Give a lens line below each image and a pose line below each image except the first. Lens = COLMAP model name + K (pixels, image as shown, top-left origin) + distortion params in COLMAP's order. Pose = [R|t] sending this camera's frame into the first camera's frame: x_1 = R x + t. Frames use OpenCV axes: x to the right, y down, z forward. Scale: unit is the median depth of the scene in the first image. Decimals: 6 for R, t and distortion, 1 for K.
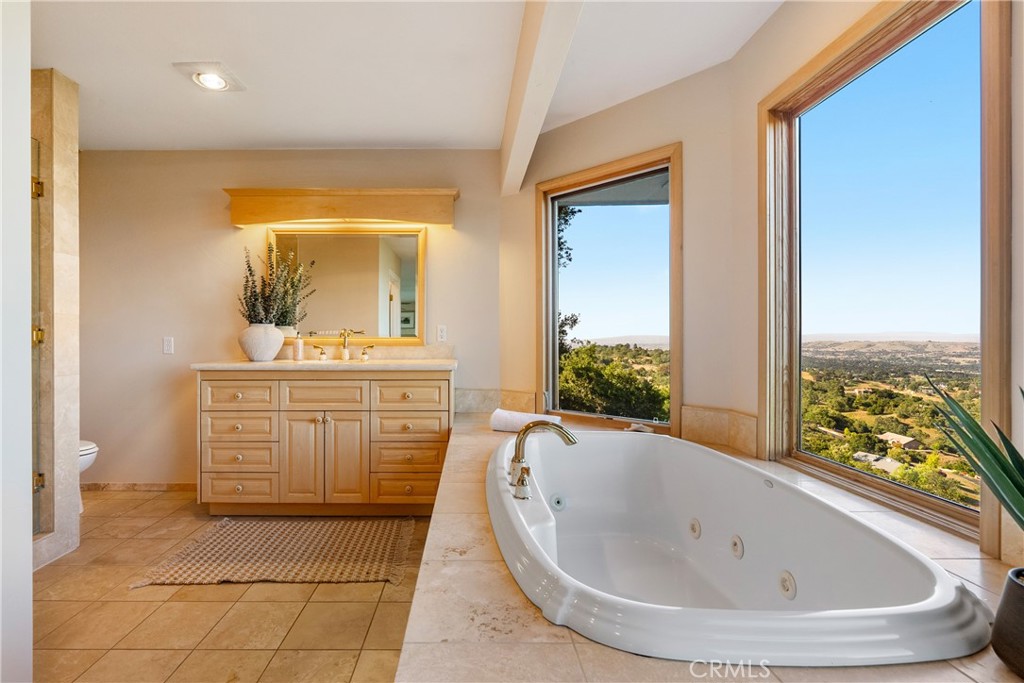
lens RADIAL K [[490.4, 0, 455.9], [0, 490.4, 330.1], [0, 0, 1]] dist [-0.004355, -0.000079]
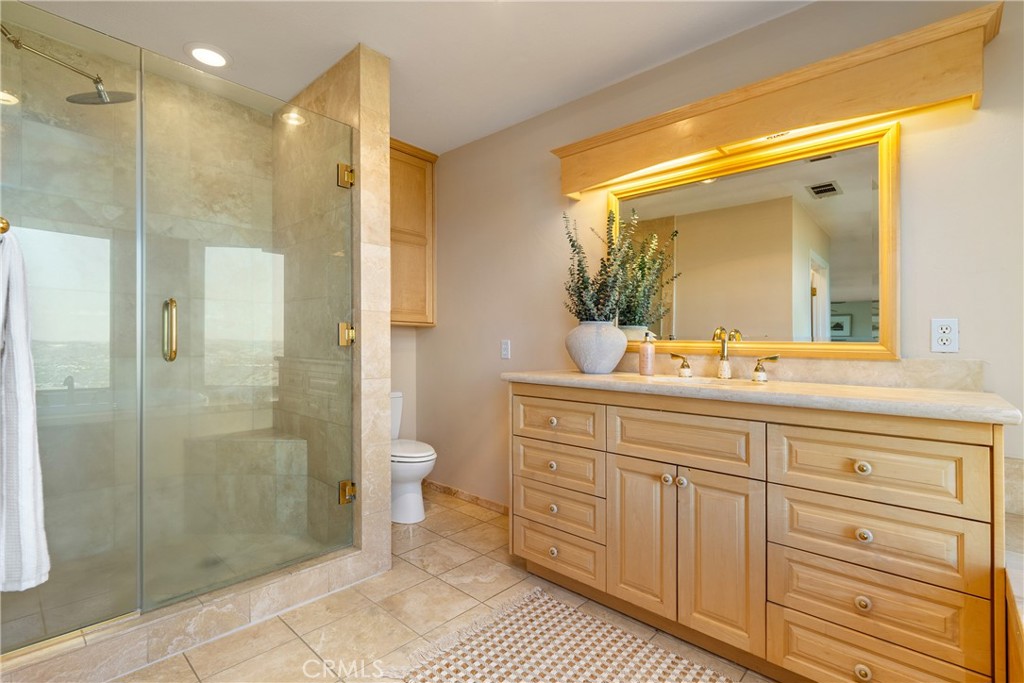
lens RADIAL K [[490.4, 0, 455.9], [0, 490.4, 330.1], [0, 0, 1]] dist [-0.004355, -0.000079]
pose [[0.723051, -0.006754, -0.690761, -0.052492], [-0.005791, 0.999858, -0.015838, 0.014051], [0.690770, 0.015452, 0.722909, 0.383374]]
